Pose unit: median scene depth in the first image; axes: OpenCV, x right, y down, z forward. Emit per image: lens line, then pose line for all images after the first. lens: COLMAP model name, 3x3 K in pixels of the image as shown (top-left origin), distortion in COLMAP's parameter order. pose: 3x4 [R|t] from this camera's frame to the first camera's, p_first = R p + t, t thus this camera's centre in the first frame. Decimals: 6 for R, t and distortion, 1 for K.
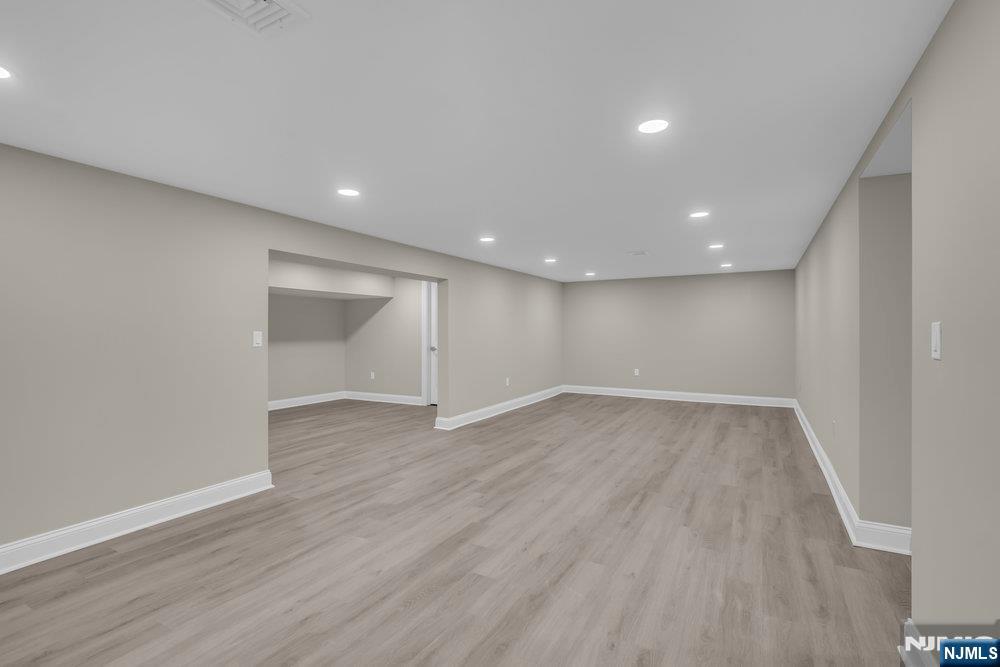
lens RADIAL K [[459.0, 0, 500.0], [0, 459.0, 333.5], [0, 0, 1]] dist [0.002626, -0.000087]
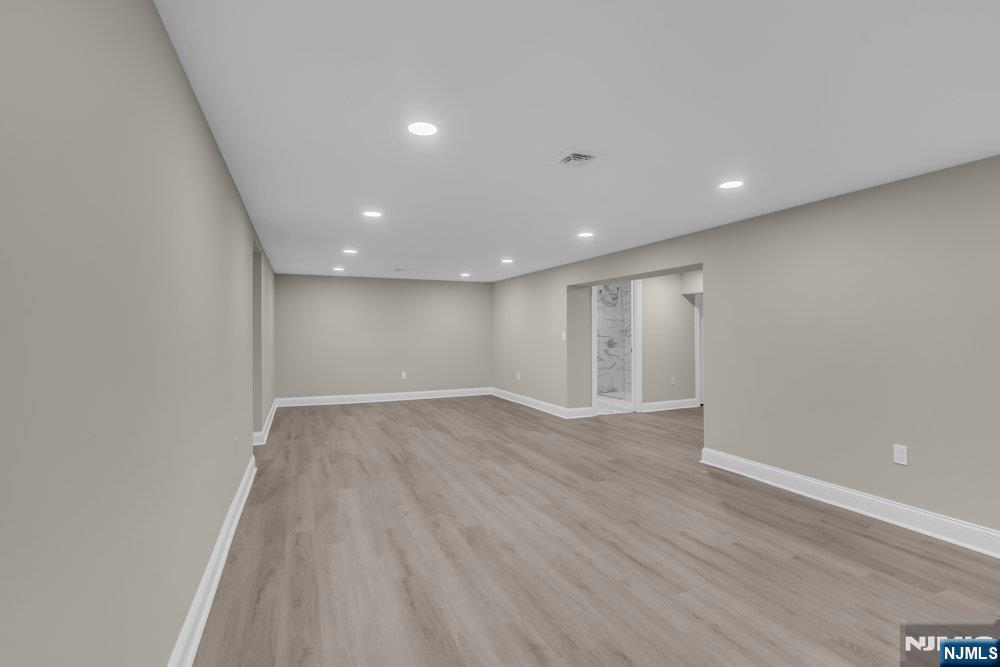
lens RADIAL K [[459.0, 0, 500.0], [0, 459.0, 333.5], [0, 0, 1]] dist [0.002626, -0.000087]
pose [[-0.601453, 0.007515, -0.798873, 1.016082], [0.001442, 0.999964, 0.008321, -0.012631], [0.798907, 0.003853, -0.601443, 1.744429]]
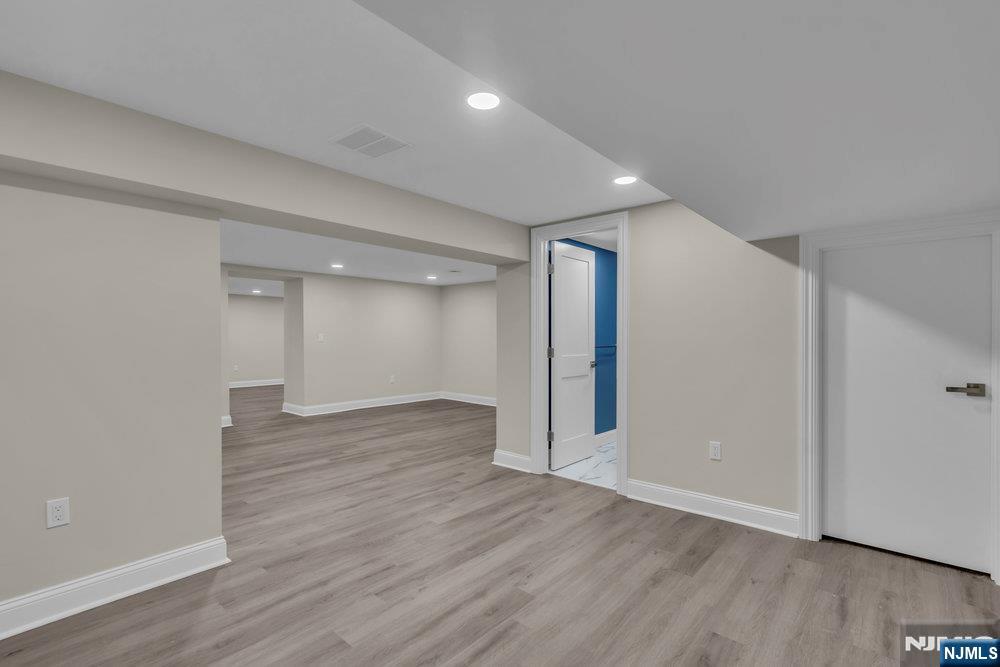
lens RADIAL K [[459.0, 0, 500.0], [0, 459.0, 333.5], [0, 0, 1]] dist [0.002626, -0.000087]
pose [[-0.980327, 0.000878, 0.197381, -0.702560], [-0.001132, 0.999949, -0.010067, 0.002778], [-0.197379, -0.010092, -0.980275, 2.038563]]
